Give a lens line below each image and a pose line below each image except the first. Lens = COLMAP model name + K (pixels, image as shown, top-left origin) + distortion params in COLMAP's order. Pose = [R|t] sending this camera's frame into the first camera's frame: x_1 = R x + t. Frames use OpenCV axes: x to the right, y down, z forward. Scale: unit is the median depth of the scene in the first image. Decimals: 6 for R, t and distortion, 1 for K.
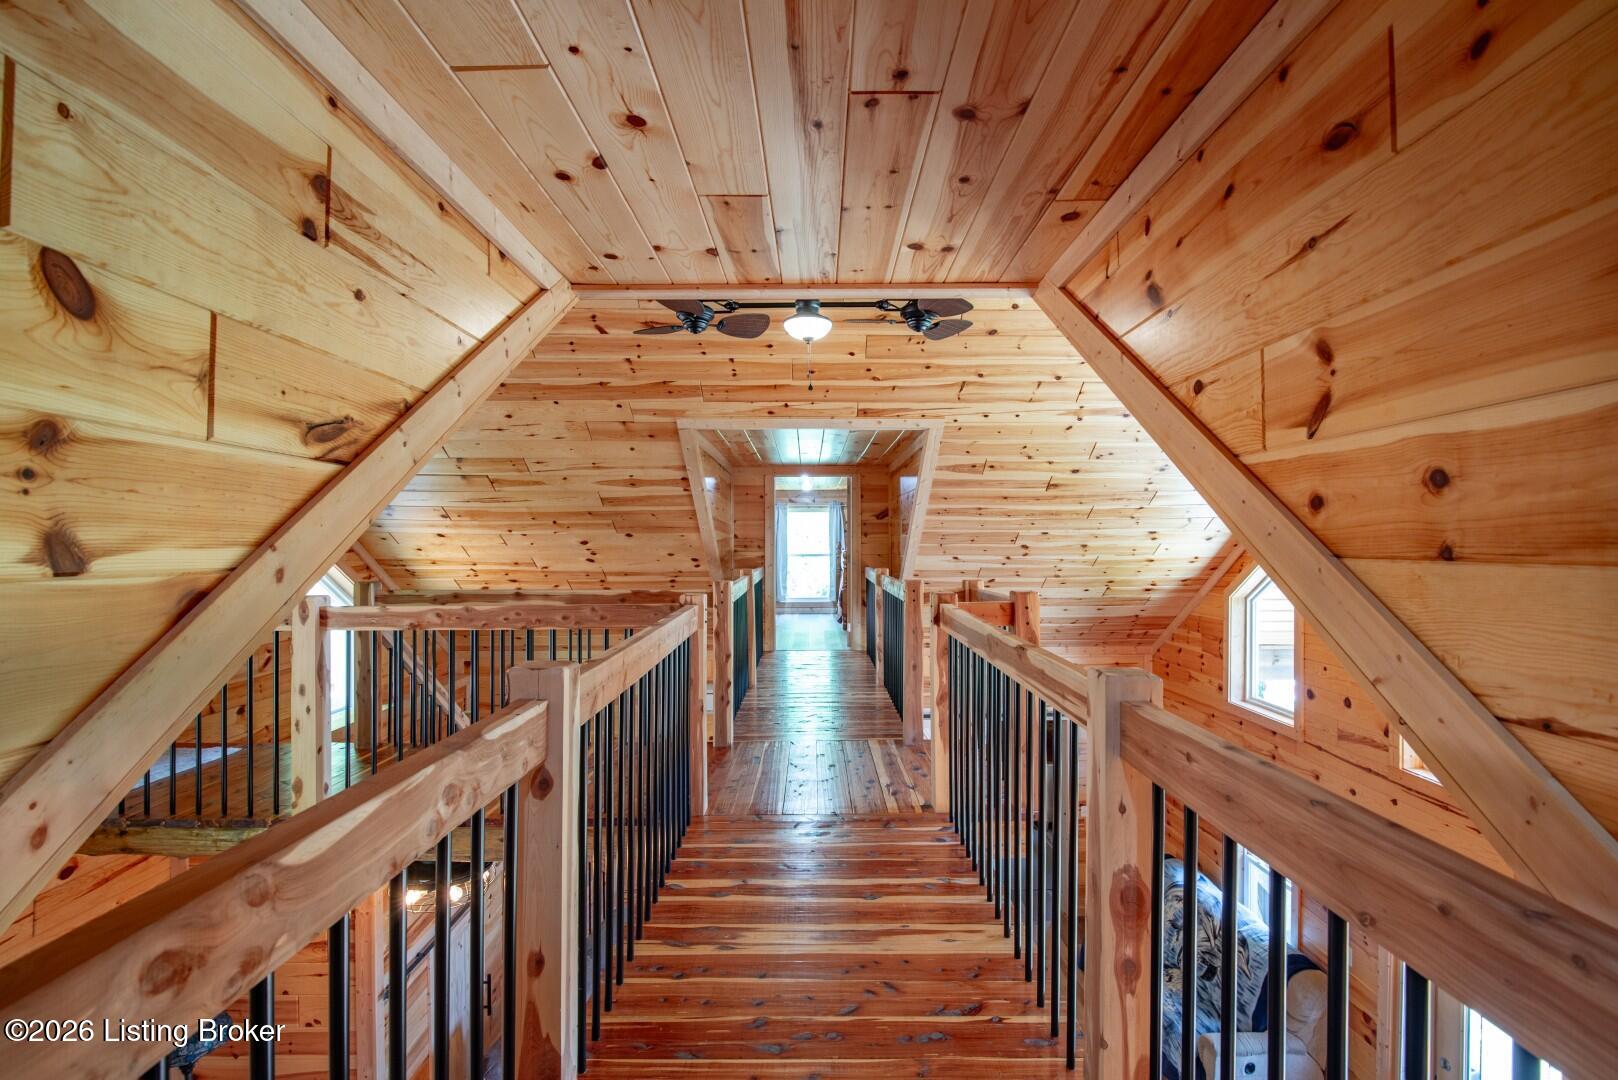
lens RADIAL K [[747.0, 0, 809.0], [0, 747.0, 540.0], [0, 0, 1]] dist [-0.019784, 0.000593]
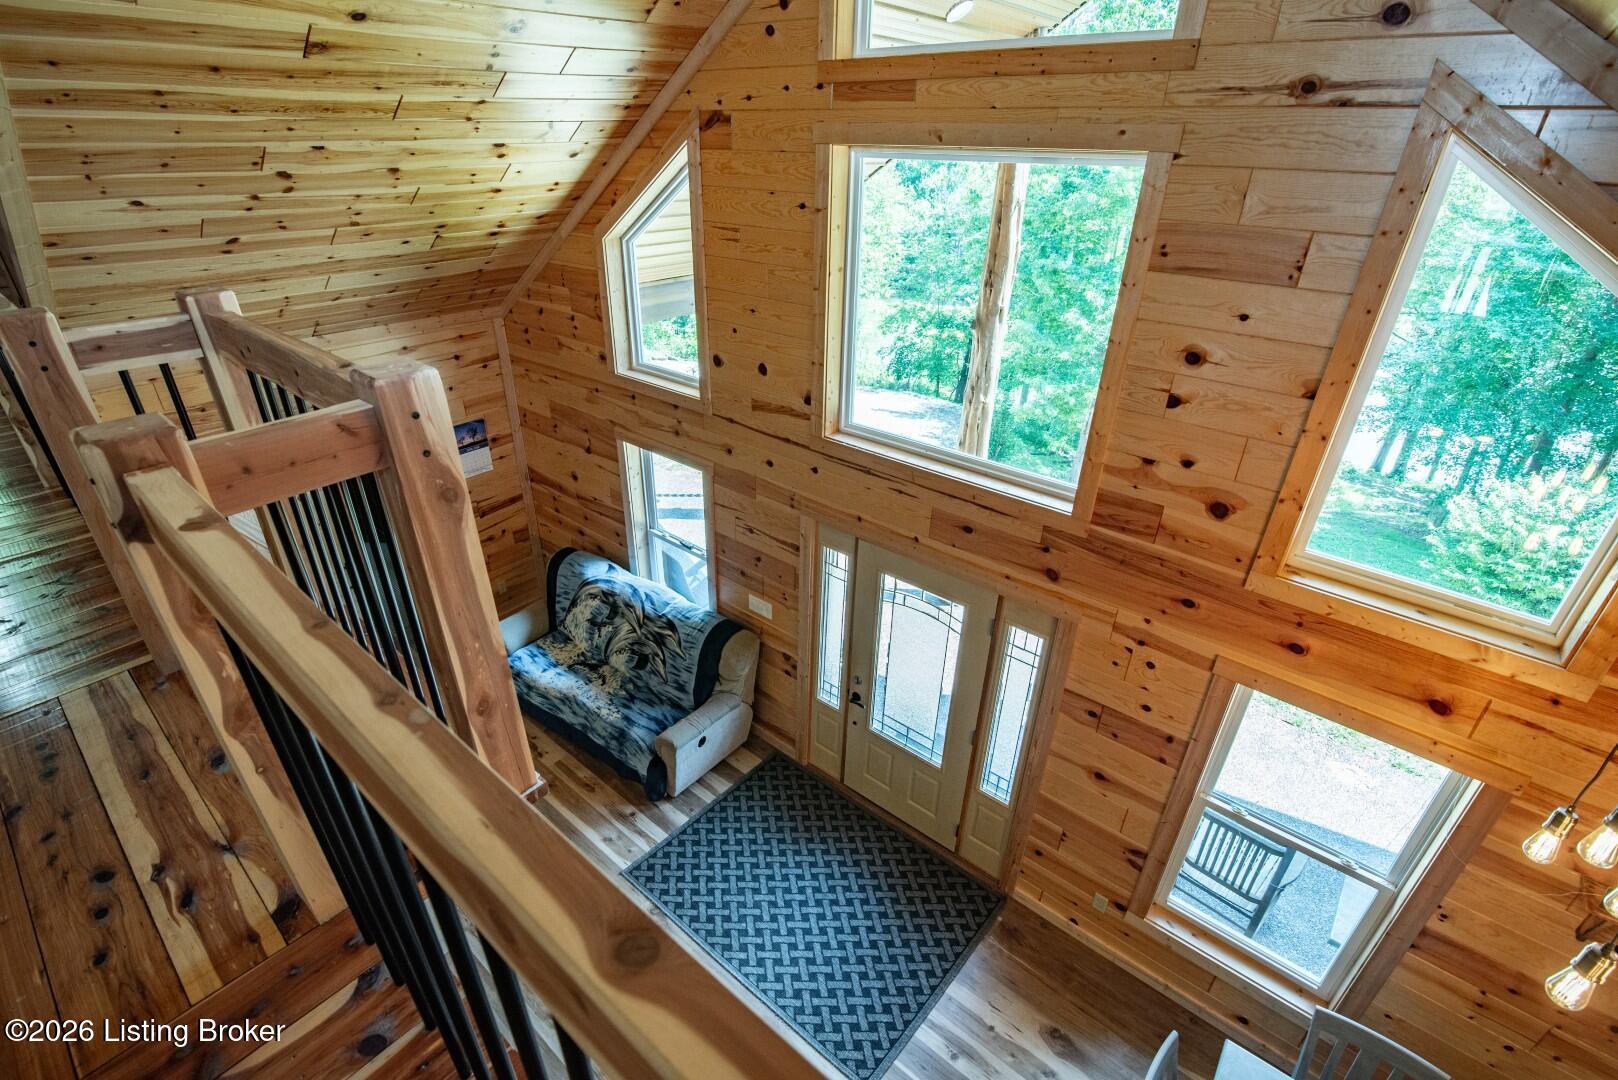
lens RADIAL K [[747.0, 0, 809.0], [0, 747.0, 540.0], [0, 0, 1]] dist [-0.019784, 0.000593]
pose [[0.640009, -0.357125, 0.680332, 0.073136], [-0.014795, 0.879532, 0.475609, -0.017905], [-0.768225, -0.314459, 0.557625, 0.320118]]
